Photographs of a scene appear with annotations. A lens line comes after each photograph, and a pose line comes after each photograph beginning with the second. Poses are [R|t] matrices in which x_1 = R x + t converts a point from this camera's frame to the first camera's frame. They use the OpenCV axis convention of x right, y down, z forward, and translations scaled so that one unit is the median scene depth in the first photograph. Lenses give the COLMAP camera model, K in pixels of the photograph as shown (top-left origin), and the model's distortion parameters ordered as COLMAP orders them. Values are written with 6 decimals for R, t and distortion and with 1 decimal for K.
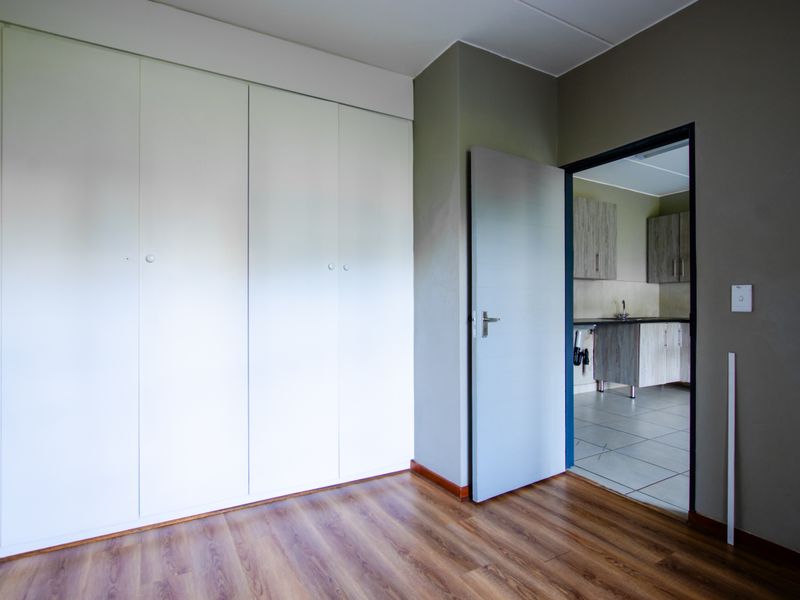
lens RADIAL K [[431.0, 0, 394.6], [0, 431.0, 302.9], [0, 0, 1]] dist [-0.011669, 0.008686]
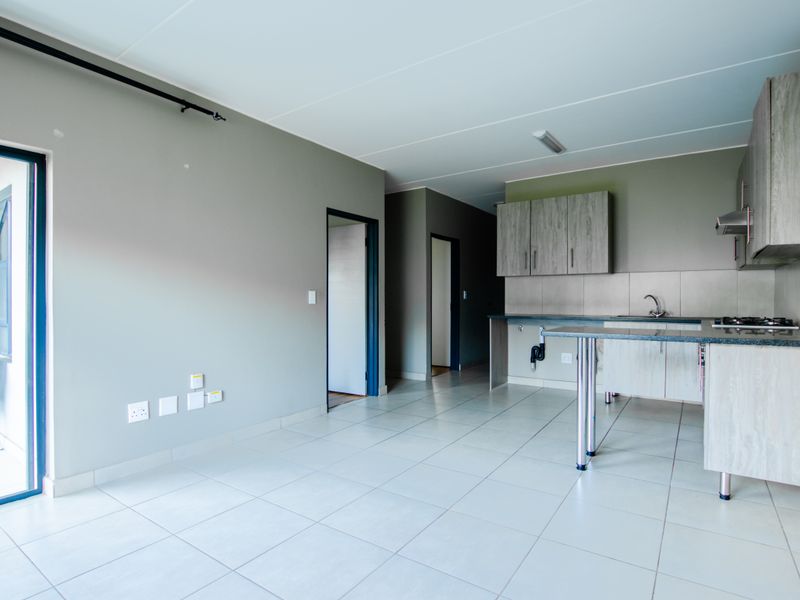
lens RADIAL K [[431.0, 0, 408.6], [0, 431.0, 303.0], [0, 0, 1]] dist [-0.011669, 0.008686]
pose [[0.439327, 0.007292, -0.898298, 1.163516], [0.004175, 0.999940, 0.010159, -0.001876], [0.898317, -0.008213, 0.439270, 0.221861]]
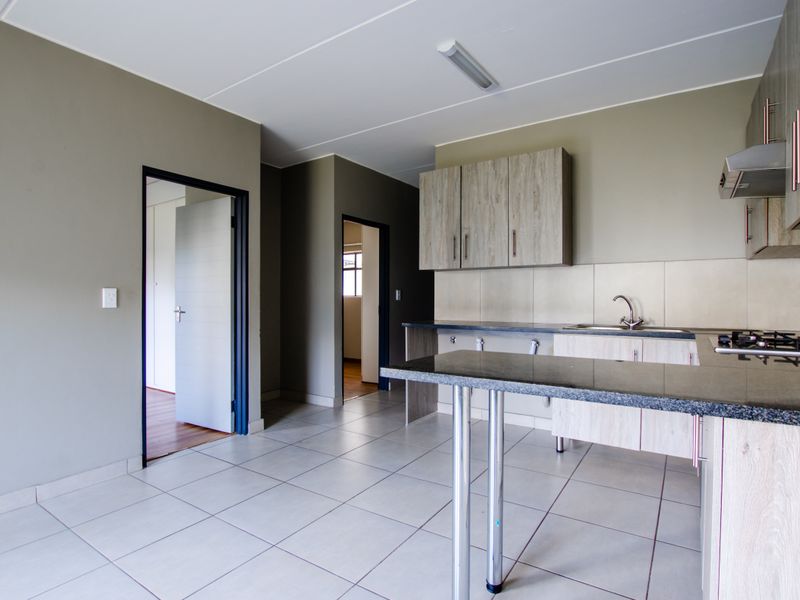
lens RADIAL K [[431.0, 0, 401.3], [0, 431.0, 302.6], [0, 0, 1]] dist [-0.011669, 0.008686]
pose [[0.442834, 0.006307, -0.896581, 0.997455], [0.002646, 0.999962, 0.008342, -0.002881], [0.896599, -0.006067, 0.442801, 0.505810]]
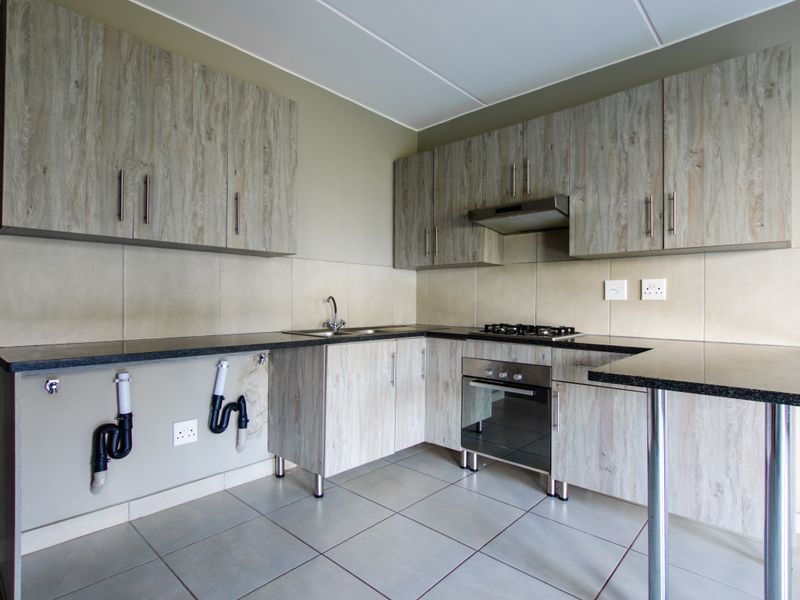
lens RADIAL K [[431.0, 0, 394.5], [0, 431.0, 299.3], [0, 0, 1]] dist [-0.011669, 0.008686]
pose [[0.955205, 0.003336, 0.295925, 0.483221], [-0.003165, 0.999994, -0.001059, -0.002964], [-0.295927, 0.000075, 0.955211, 0.500239]]
